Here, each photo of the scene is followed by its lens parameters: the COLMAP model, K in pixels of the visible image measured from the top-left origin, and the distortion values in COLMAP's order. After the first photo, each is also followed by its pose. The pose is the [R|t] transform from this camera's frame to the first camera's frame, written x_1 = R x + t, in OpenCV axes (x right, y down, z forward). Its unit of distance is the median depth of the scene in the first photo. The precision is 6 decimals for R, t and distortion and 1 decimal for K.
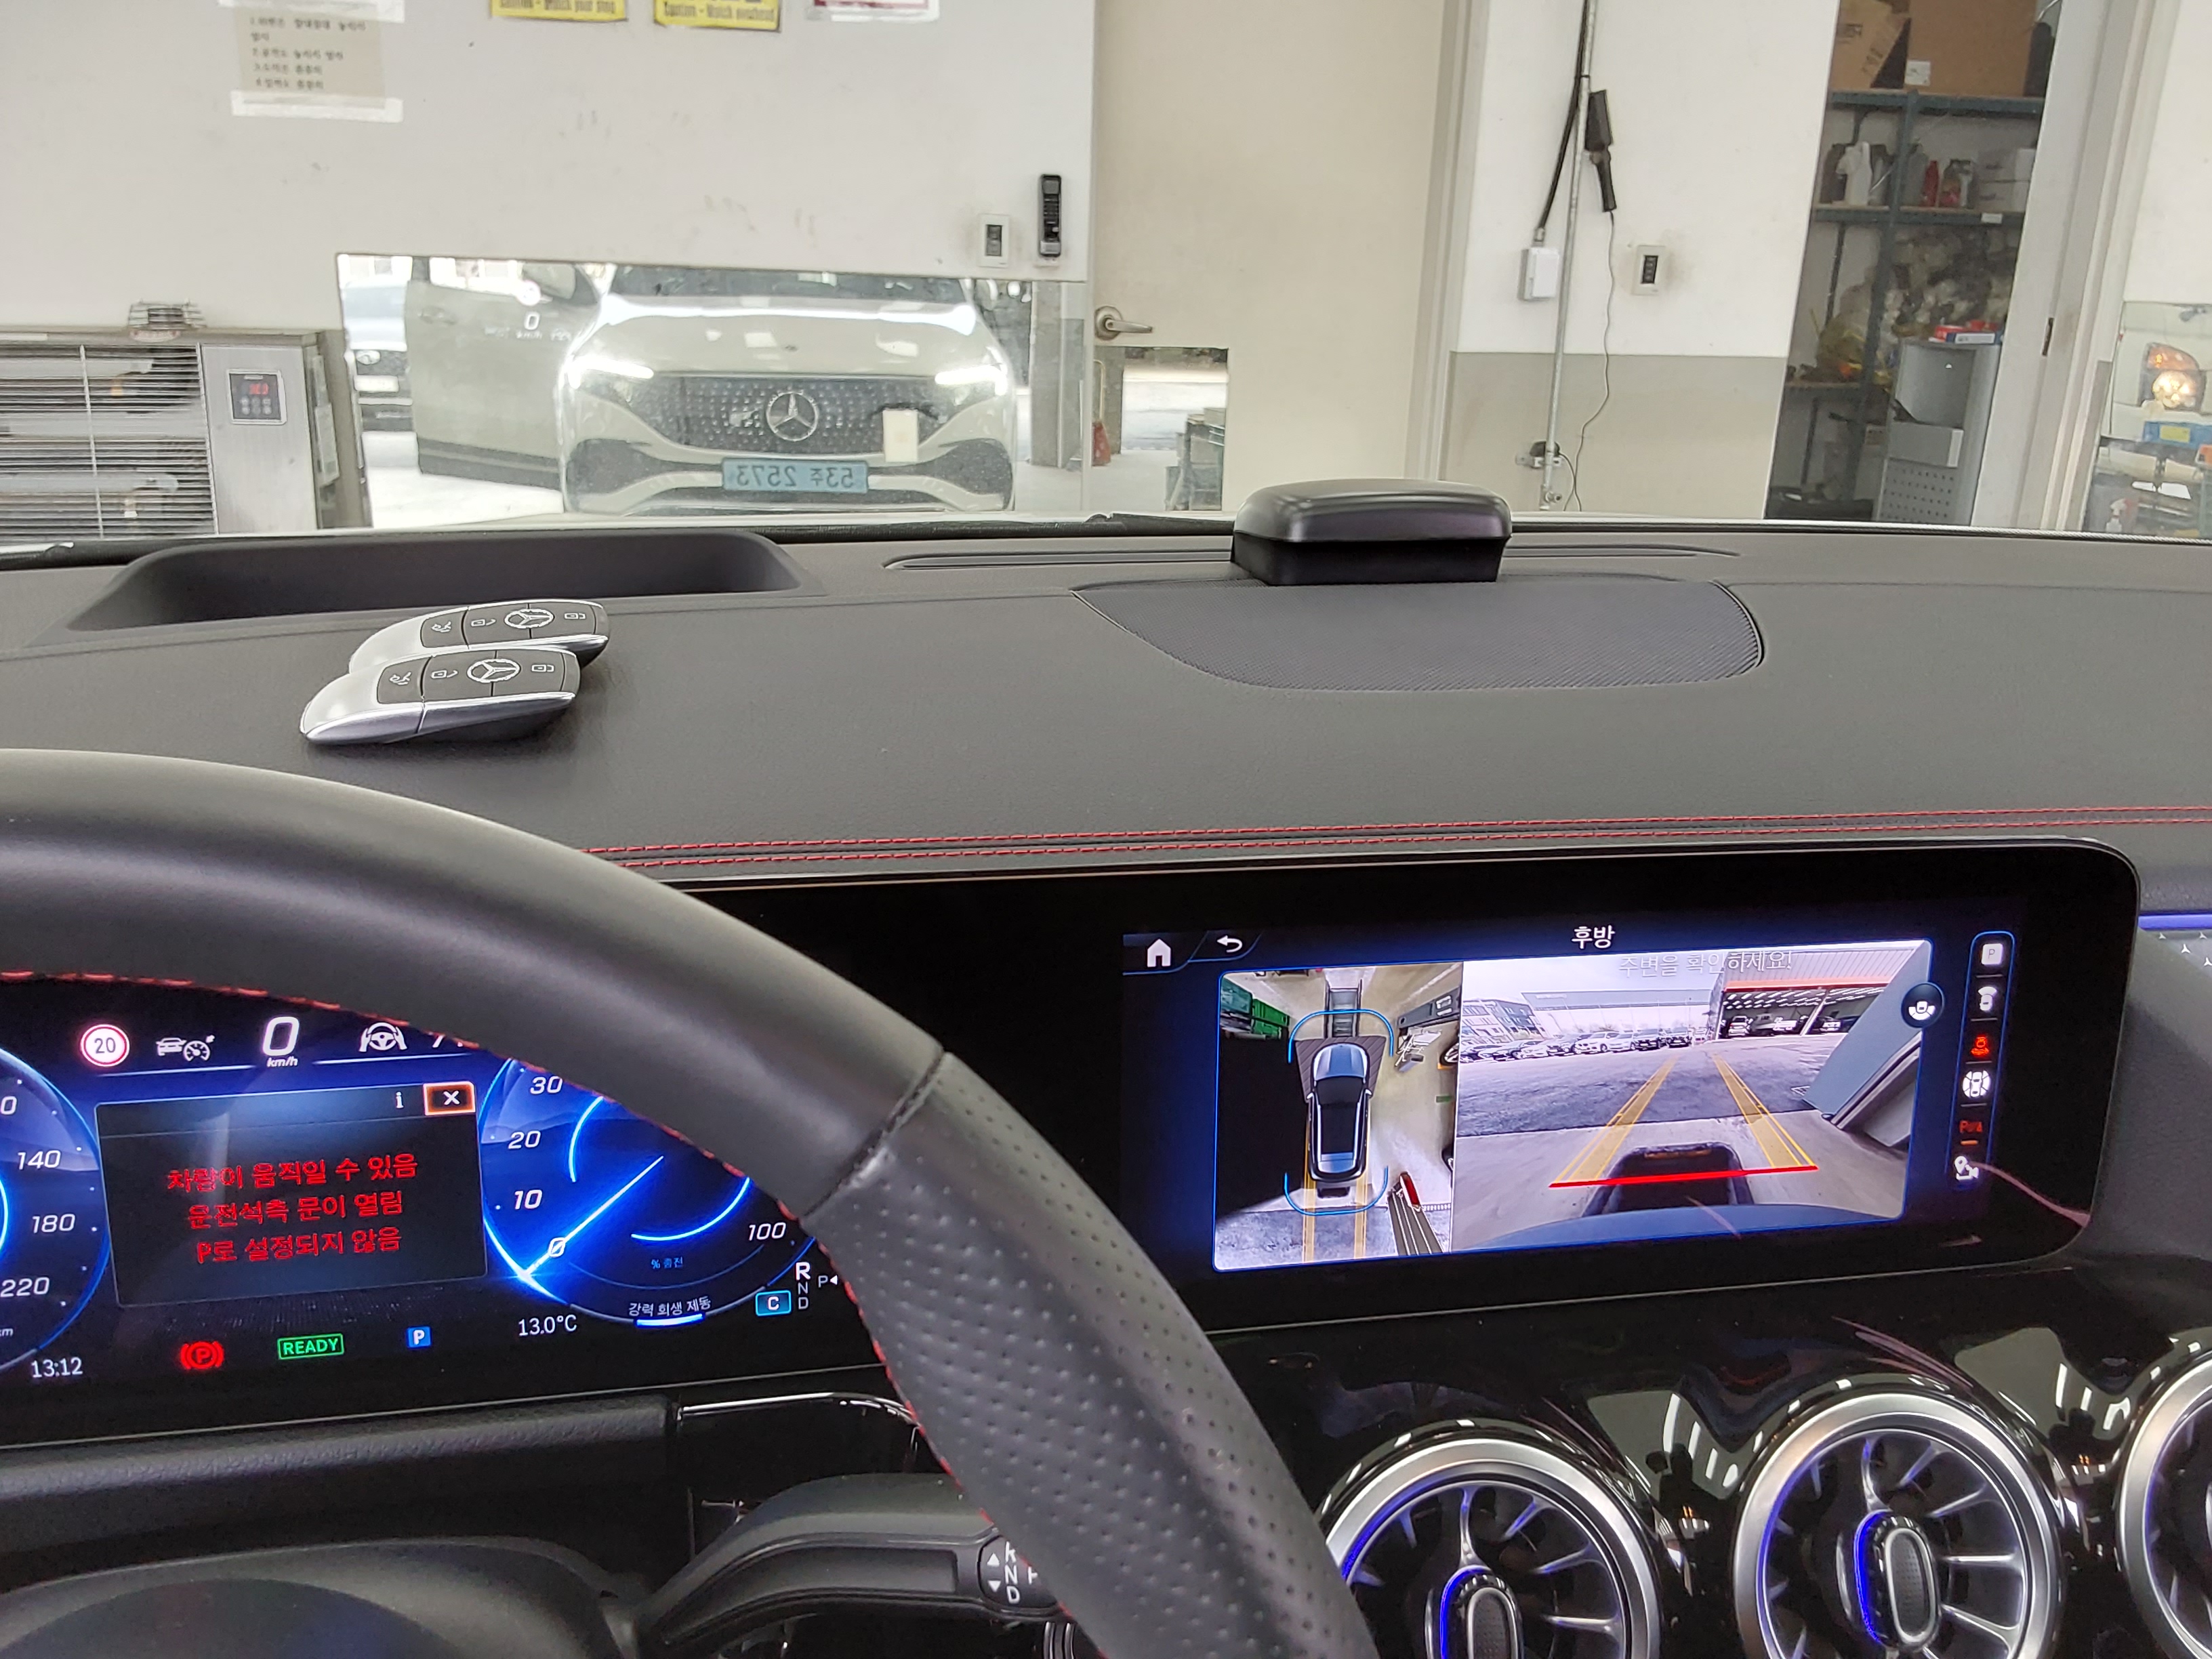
lens RADIAL K [[1785.5, 0, 1095.1], [0, 1785.5, 860.0], [0, 0, 1]] dist [0.114163, -0.173676]
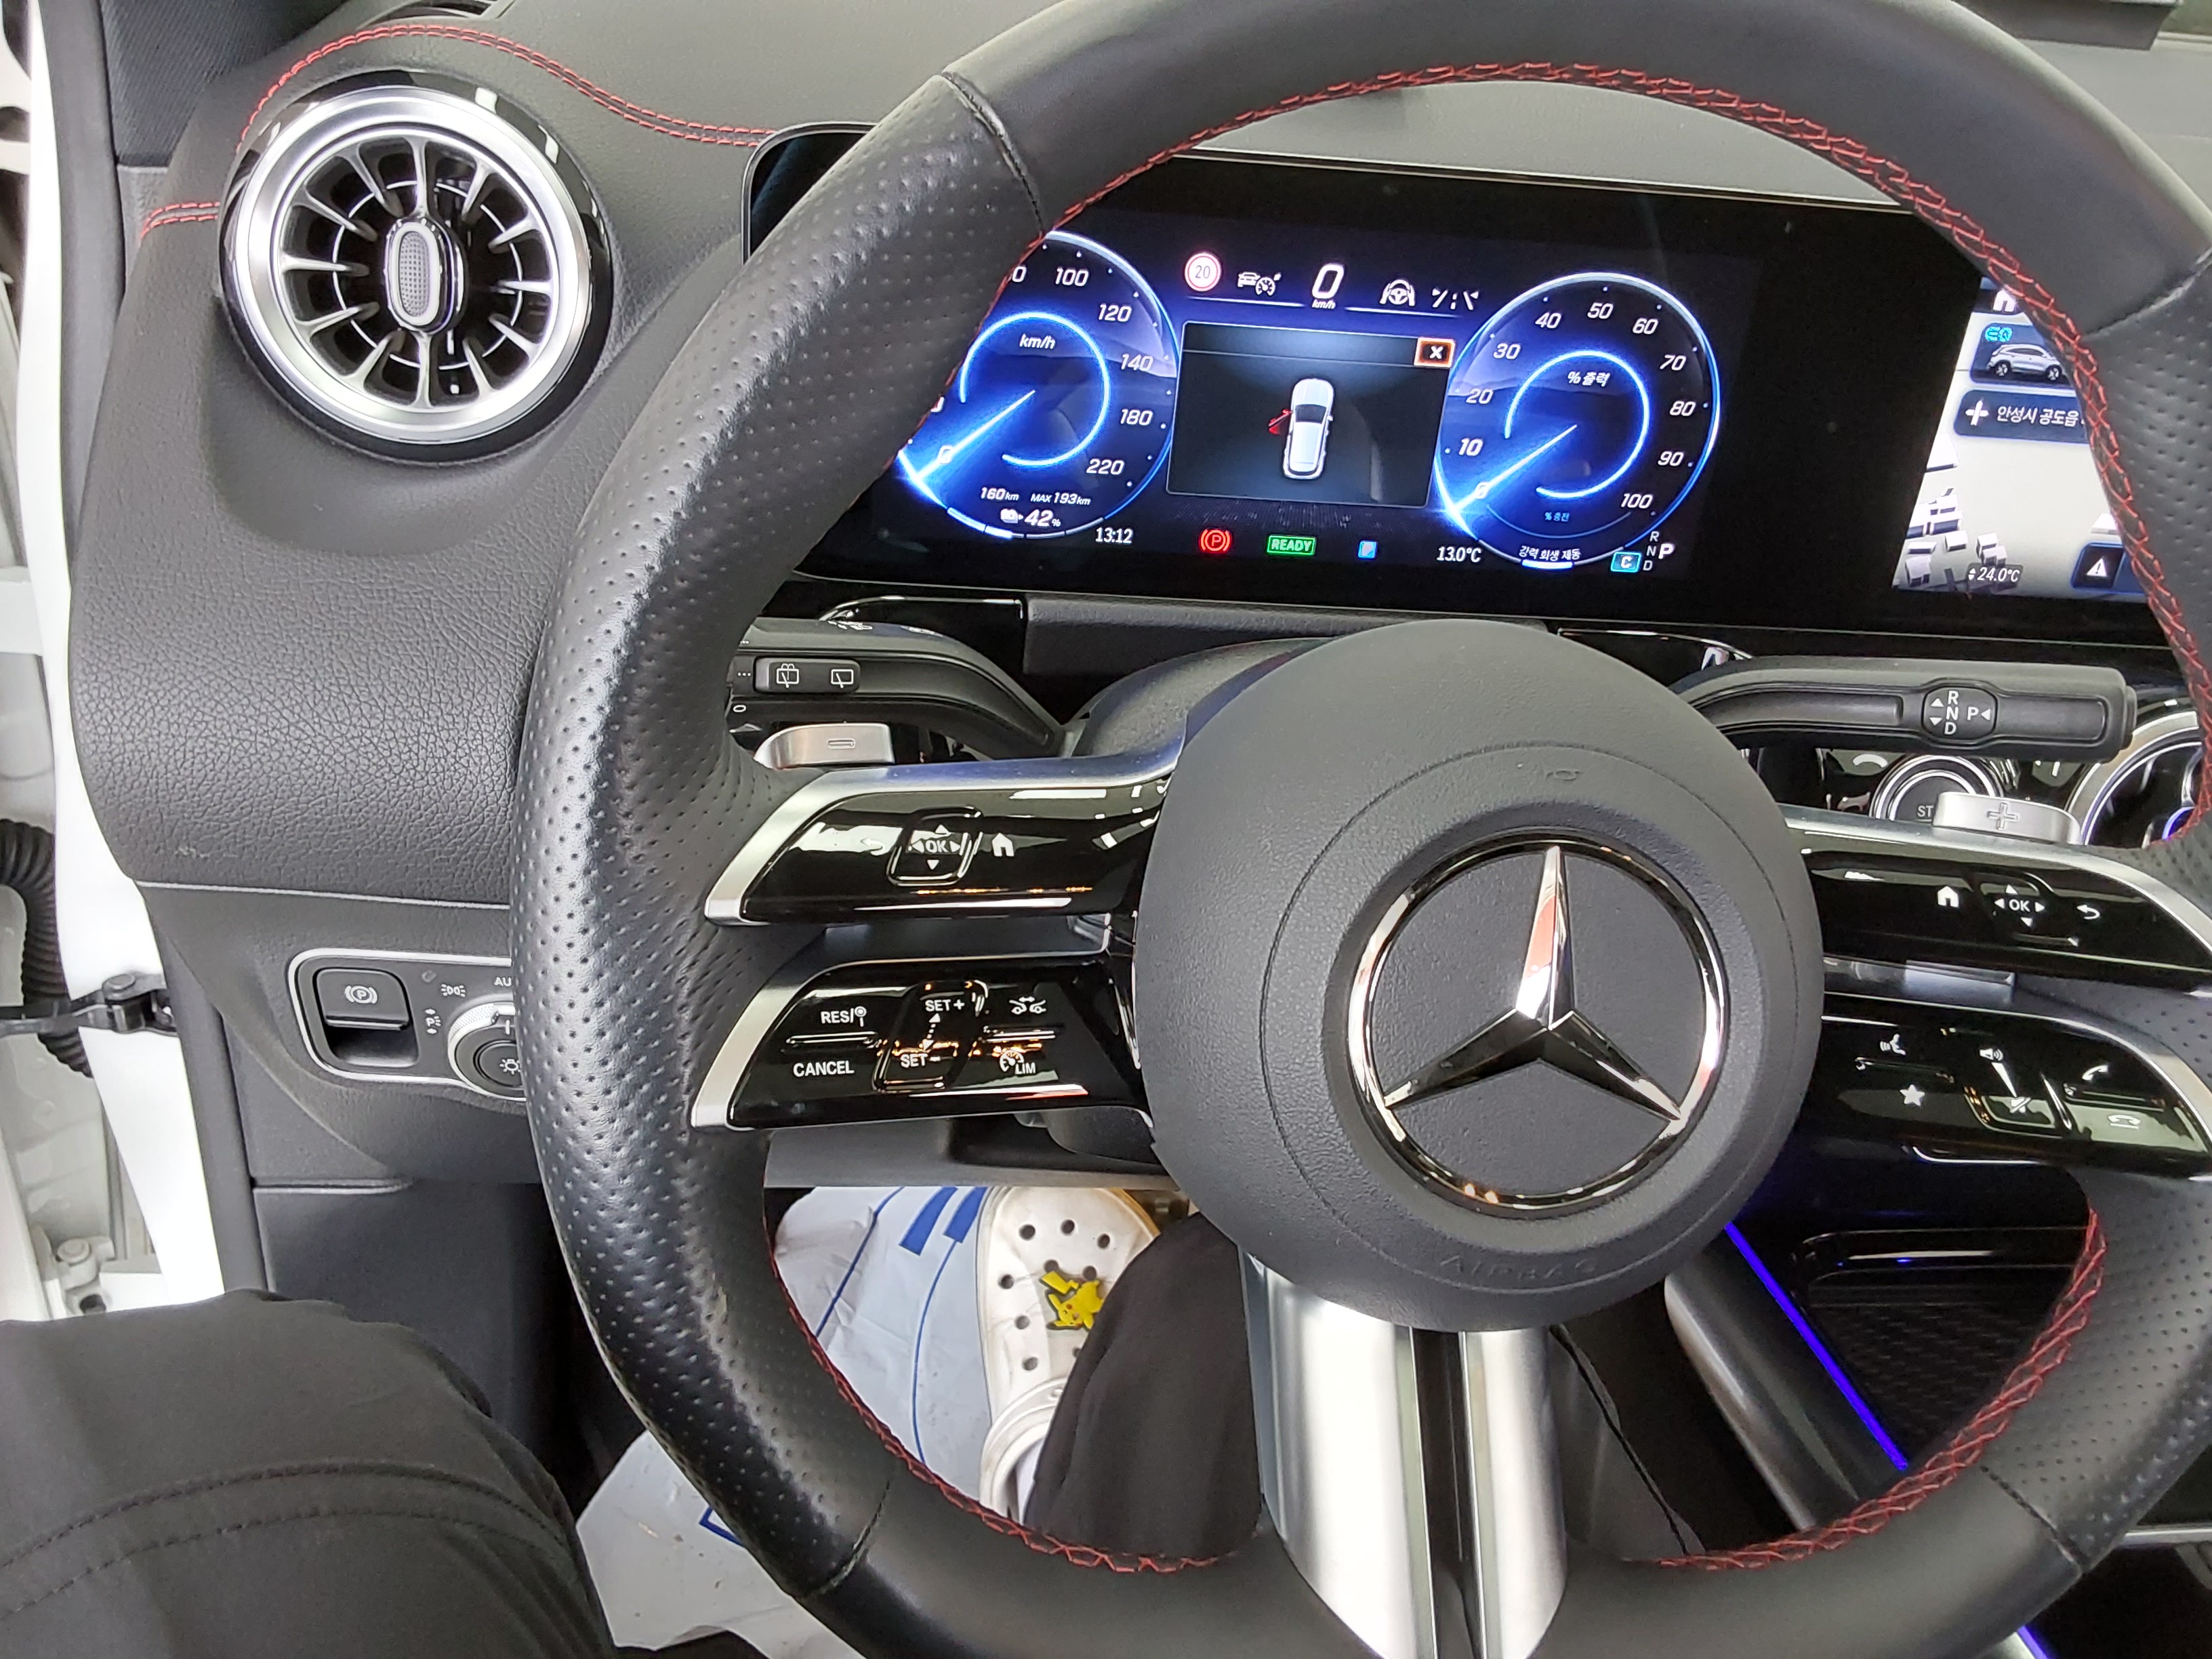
lens RADIAL K [[1778.0, 0, 1120.8], [0, 1778.0, 830.1], [0, 0, 1]] dist [0.143699, -0.263330]
pose [[0.992809, 0.111424, -0.043752, -0.459468], [-0.098893, 0.969392, 0.224719, 0.184904], [0.067452, -0.218776, 0.973441, -0.277398]]
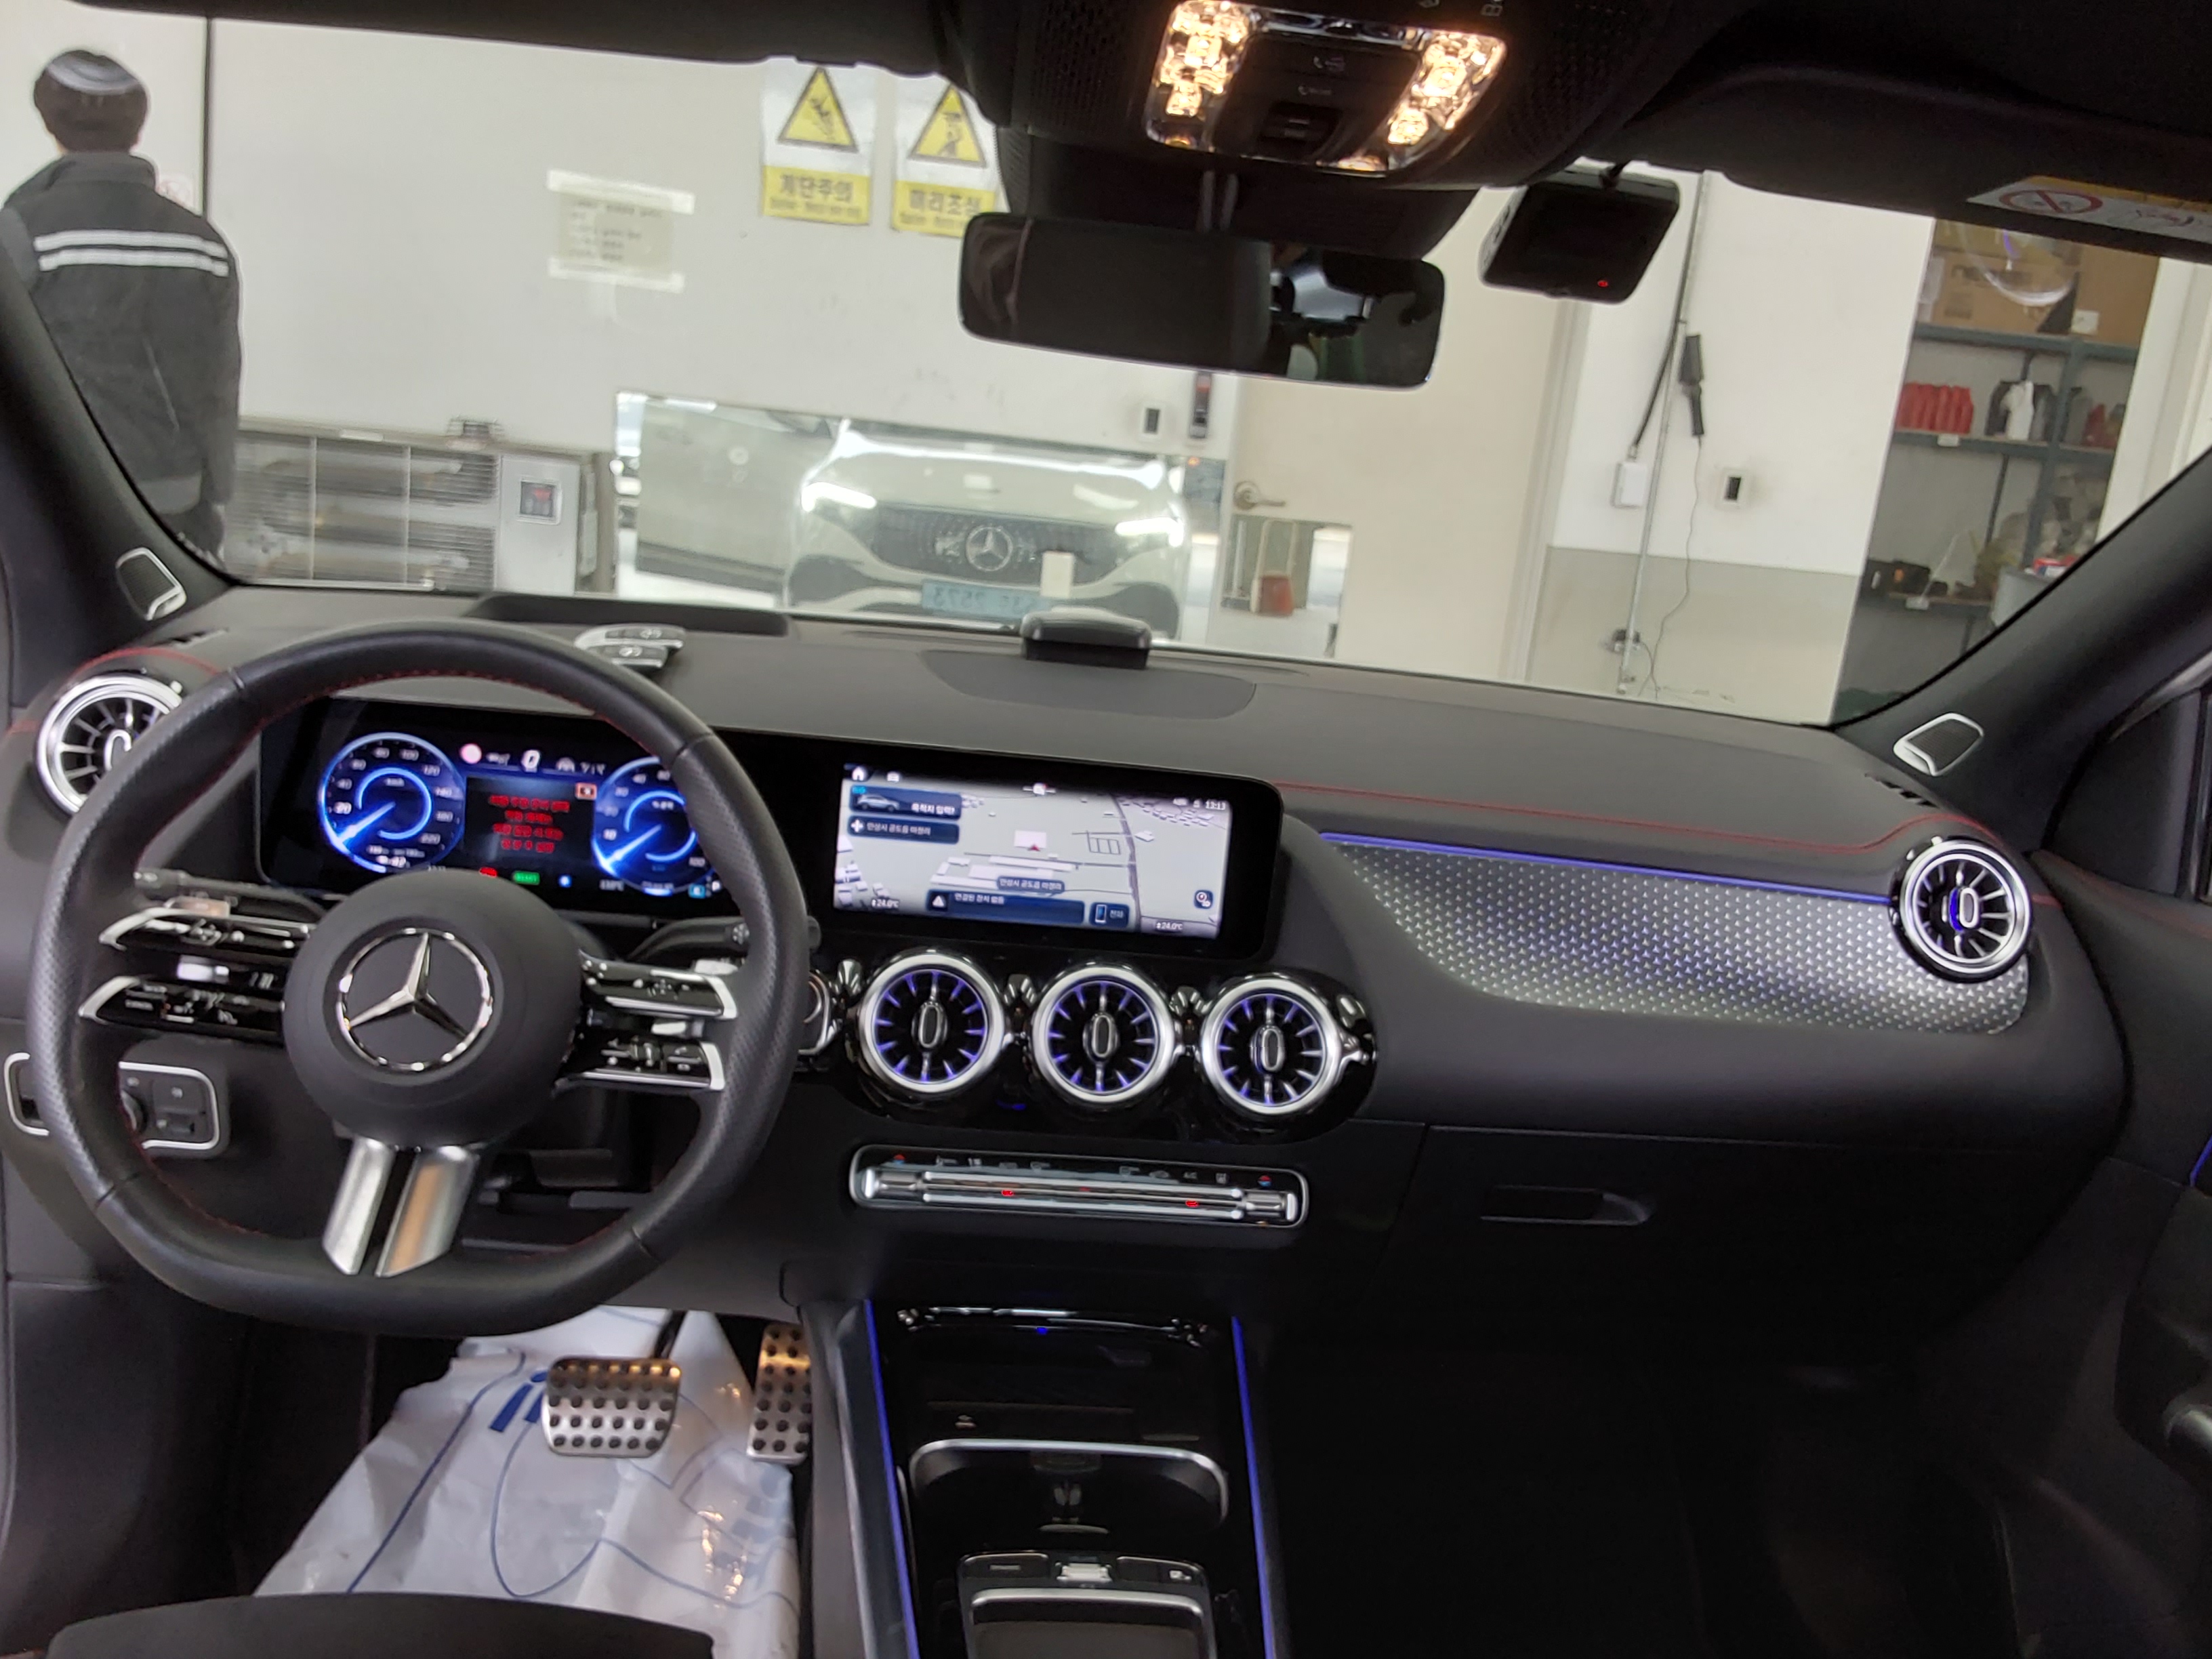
lens RADIAL K [[1761.0, 0, 1106.0], [0, 1761.0, 829.5], [0, 0, 1]] dist [0.126099, -0.168505]
pose [[0.989858, 0.102258, -0.098617, 0.663570], [-0.110962, 0.989989, -0.087228, 0.321949], [0.088710, 0.097286, 0.991295, -1.526252]]
